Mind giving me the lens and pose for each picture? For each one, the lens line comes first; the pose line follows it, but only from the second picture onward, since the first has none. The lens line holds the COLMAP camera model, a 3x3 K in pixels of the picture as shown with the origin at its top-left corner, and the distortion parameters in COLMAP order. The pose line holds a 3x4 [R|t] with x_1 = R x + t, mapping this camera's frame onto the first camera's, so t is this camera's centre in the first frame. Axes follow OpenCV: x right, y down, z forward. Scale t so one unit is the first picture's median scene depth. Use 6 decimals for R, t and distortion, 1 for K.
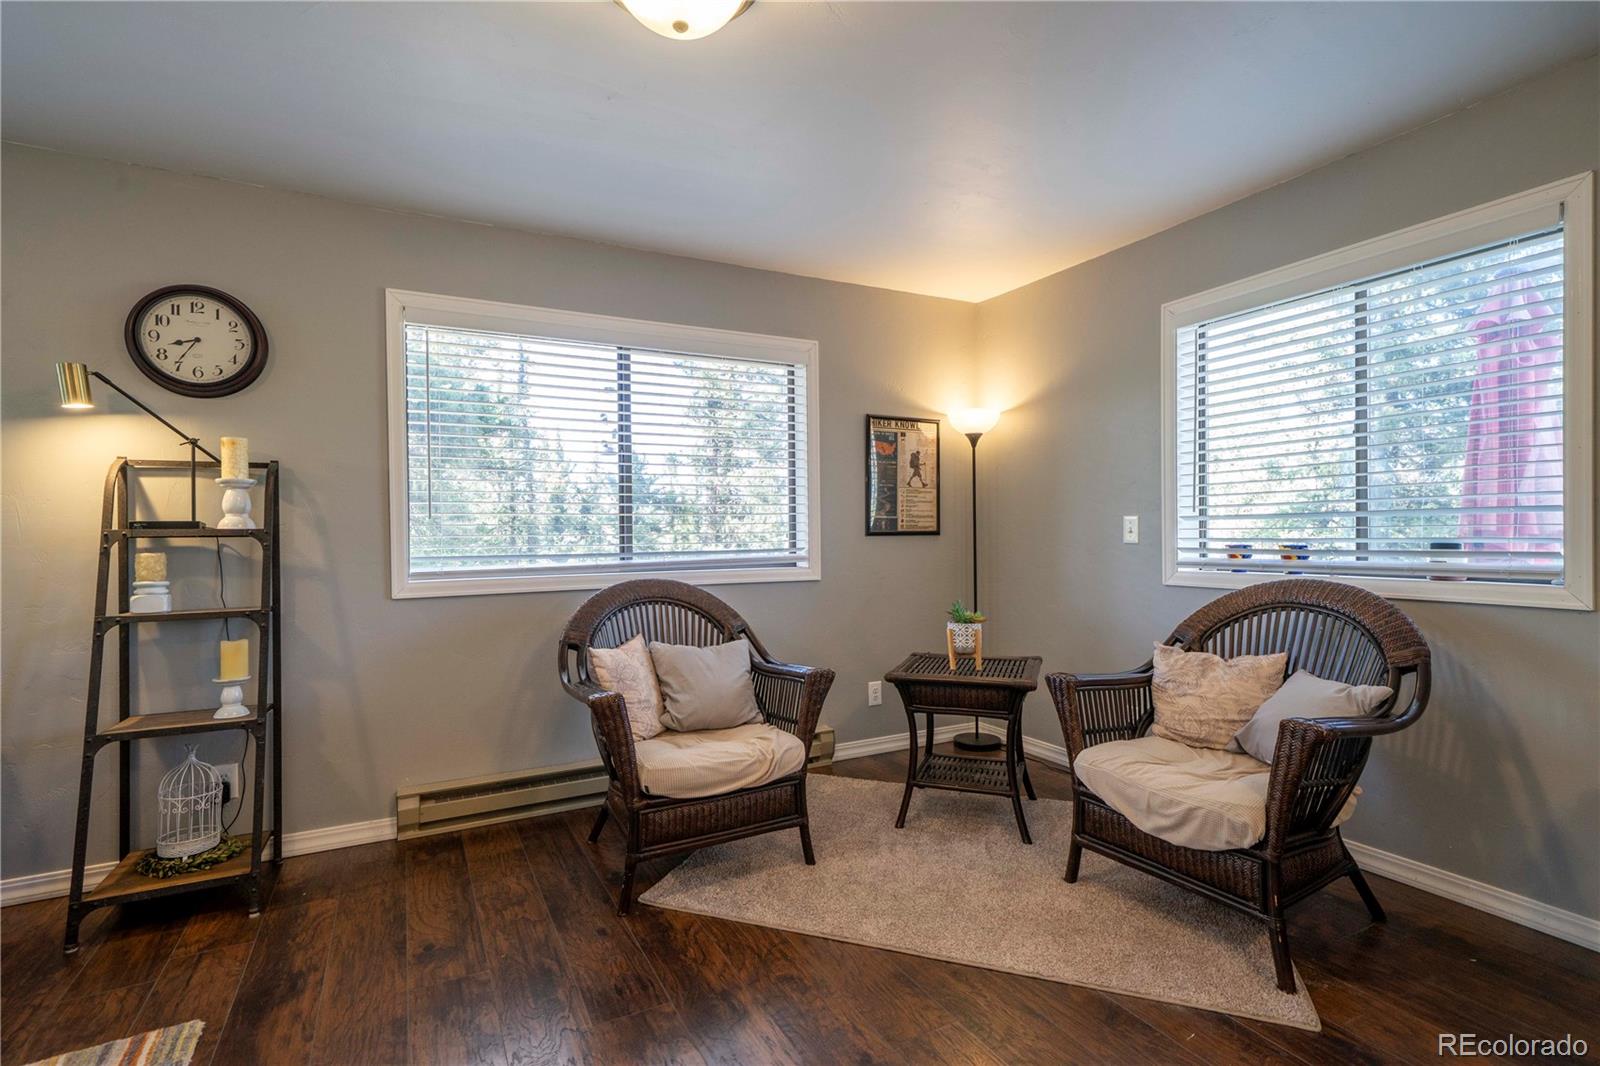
lens RADIAL K [[762.8, 0, 800.0], [0, 762.8, 533.0], [0, 0, 1]] dist [0.003655, 0.001547]
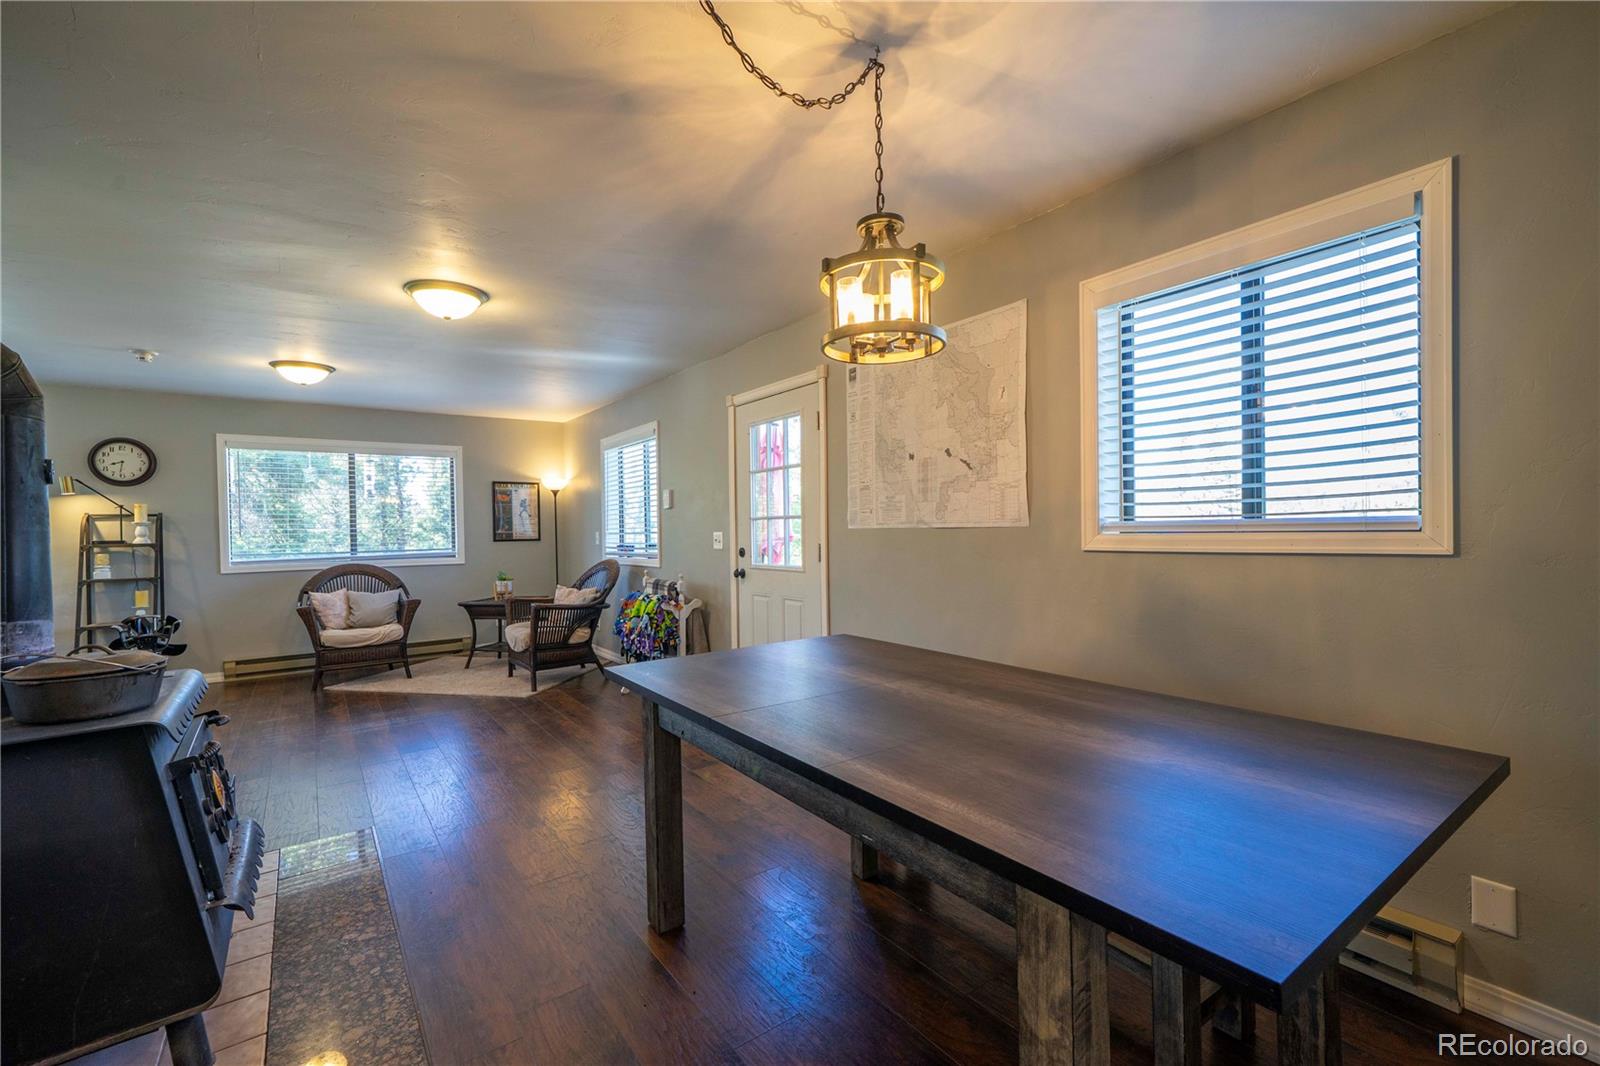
lens RADIAL K [[673.8, 0, 800.0], [0, 673.8, 533.0], [0, 0, 1]] dist [0.000326, -0.000342]
pose [[0.989166, -0.006452, 0.146661, 0.930300], [0.005720, 0.999969, 0.005416, -0.035853], [-0.146691, -0.004518, 0.989172, -1.303886]]
